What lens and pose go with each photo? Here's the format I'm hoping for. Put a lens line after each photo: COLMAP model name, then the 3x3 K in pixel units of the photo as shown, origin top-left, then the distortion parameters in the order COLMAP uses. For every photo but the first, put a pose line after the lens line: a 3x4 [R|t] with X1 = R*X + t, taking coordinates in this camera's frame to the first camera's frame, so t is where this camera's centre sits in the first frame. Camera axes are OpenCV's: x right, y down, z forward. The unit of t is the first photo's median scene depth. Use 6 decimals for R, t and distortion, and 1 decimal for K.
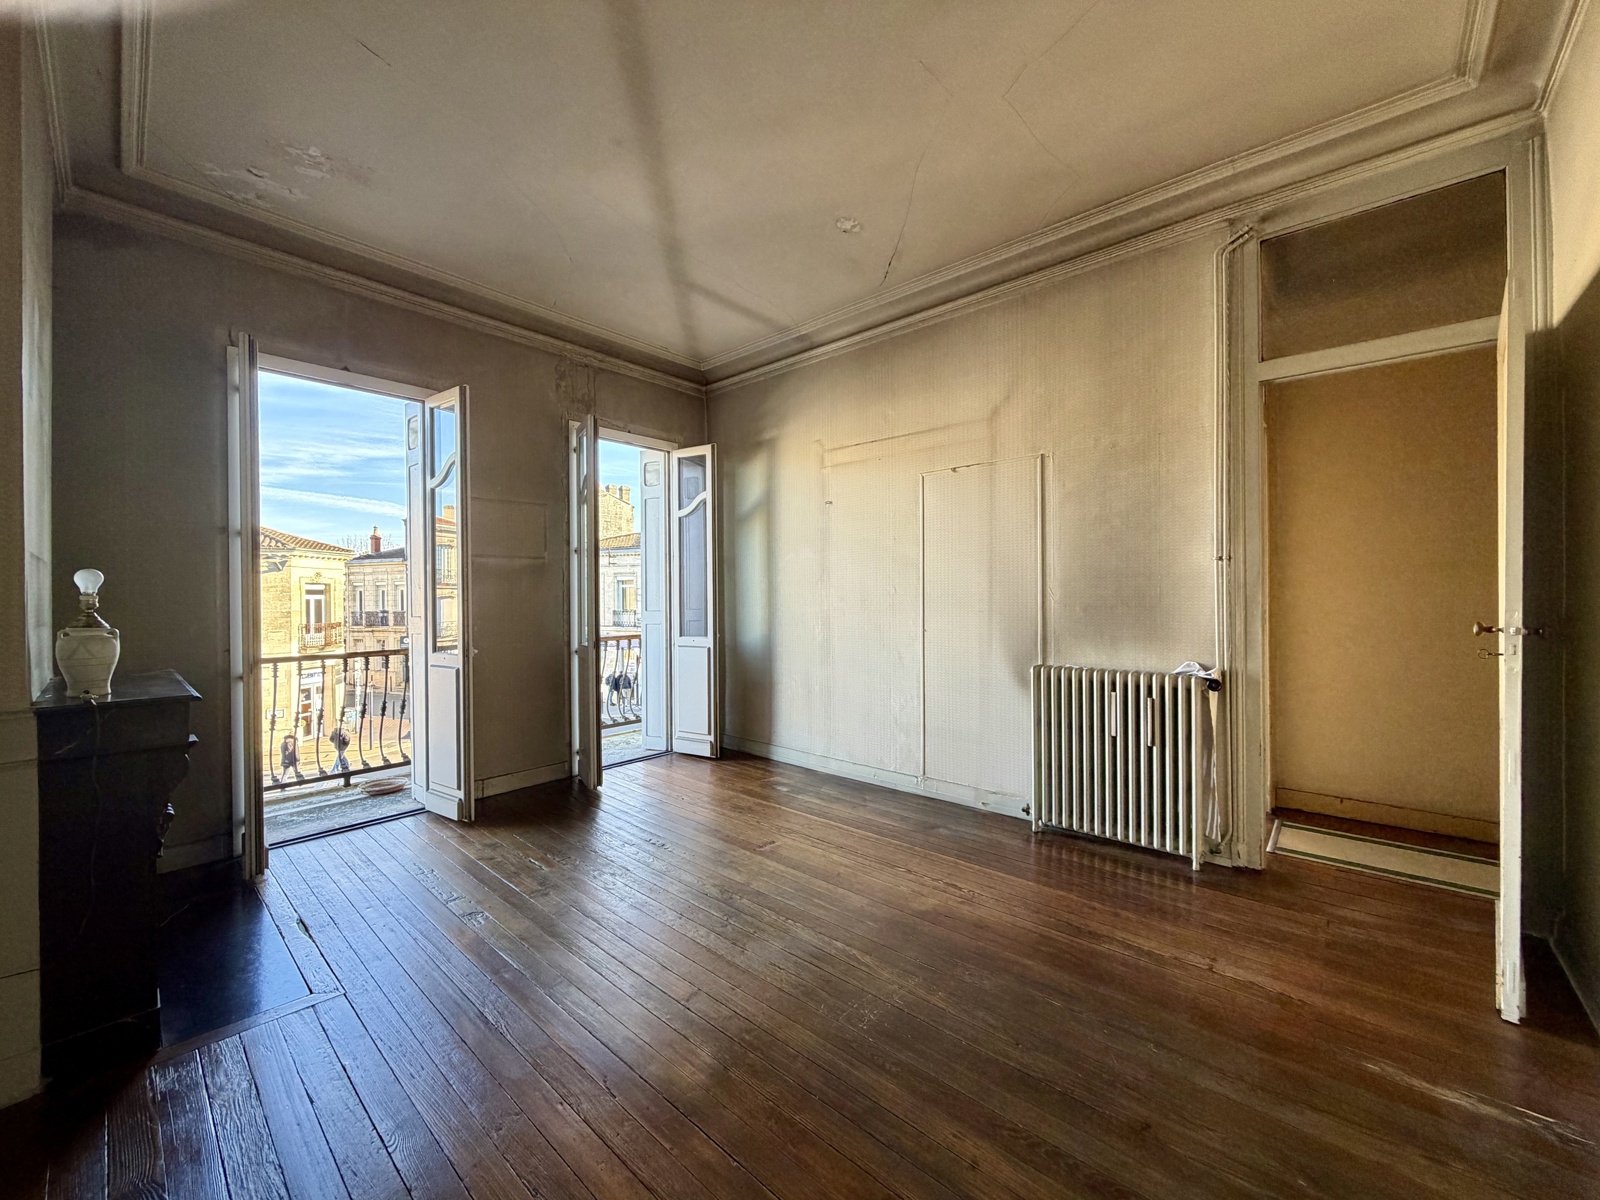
lens RADIAL K [[639.4, 0, 759.4], [0, 639.4, 592.1], [0, 0, 1]] dist [-0.001119, -0.011796]
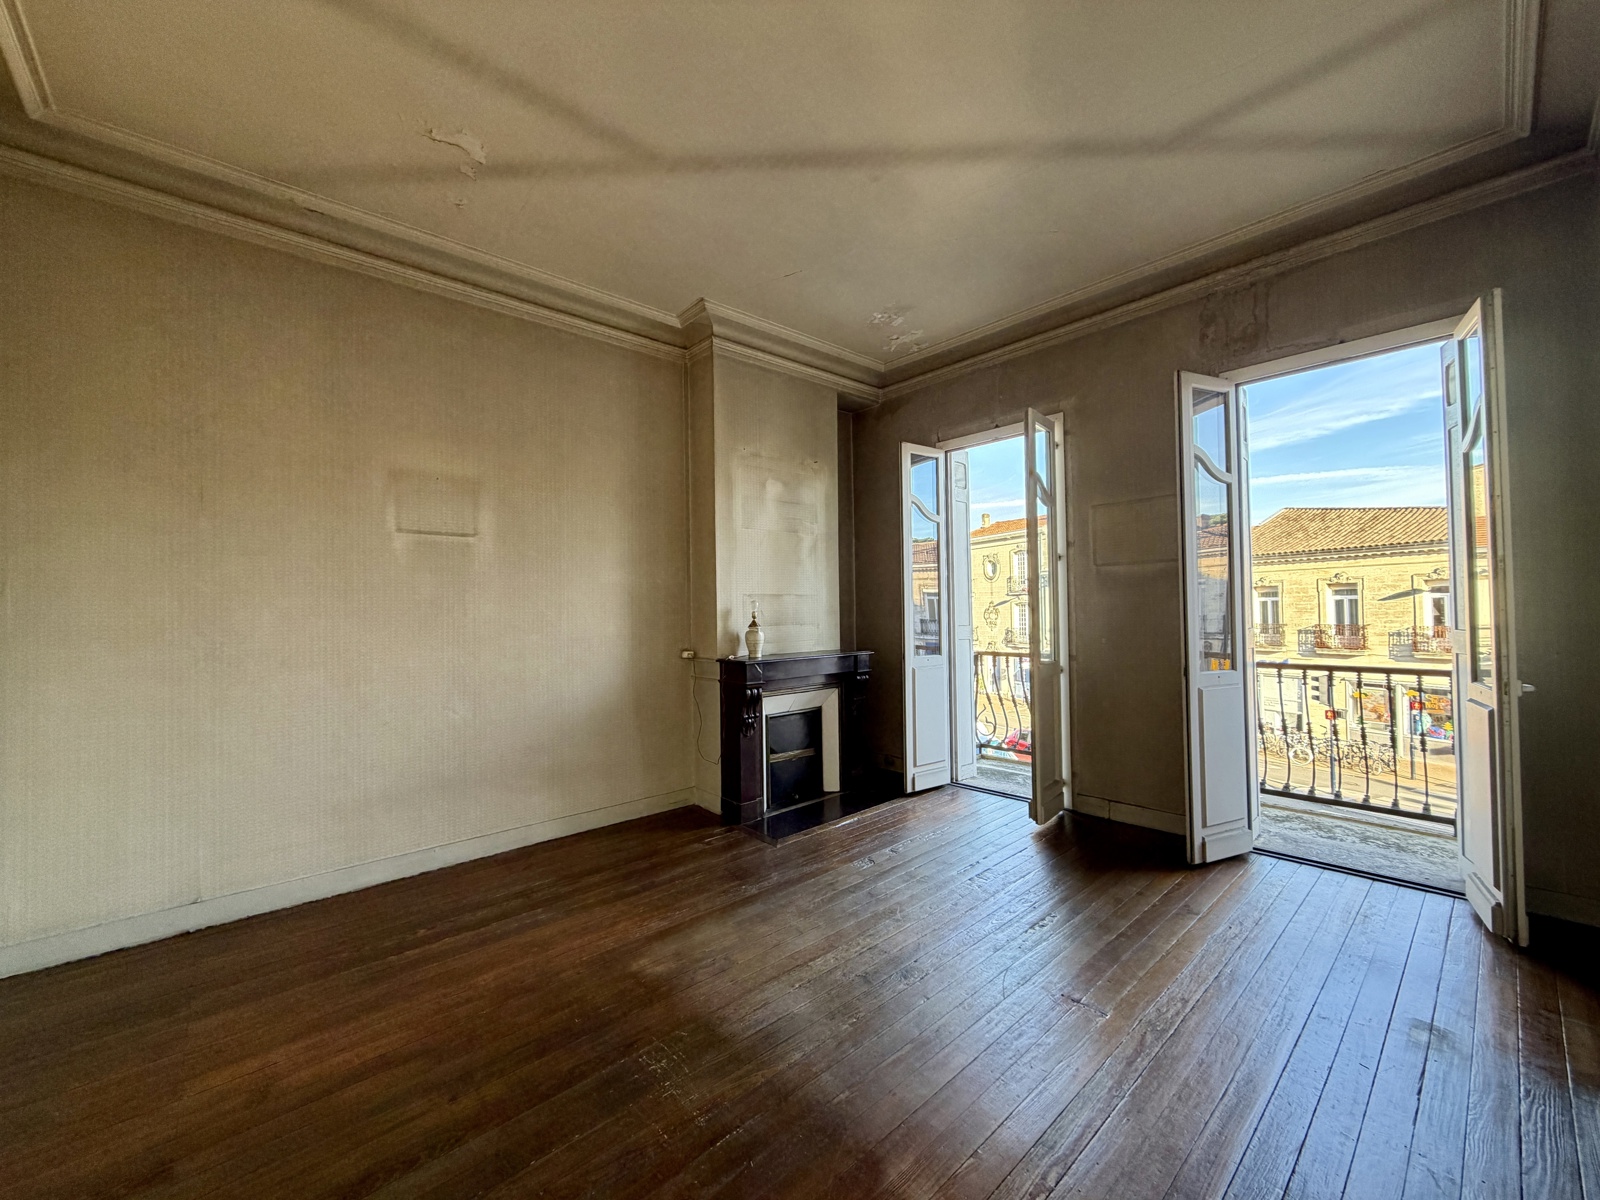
lens RADIAL K [[639.6, 0, 792.8], [0, 639.6, 602.0], [0, 0, 1]] dist [0.001024, -0.004206]
pose [[-0.118812, -0.003129, -0.992912, 0.528202], [0.011039, 0.999929, -0.004472, -0.000899], [0.992855, -0.011492, -0.118769, 0.600697]]
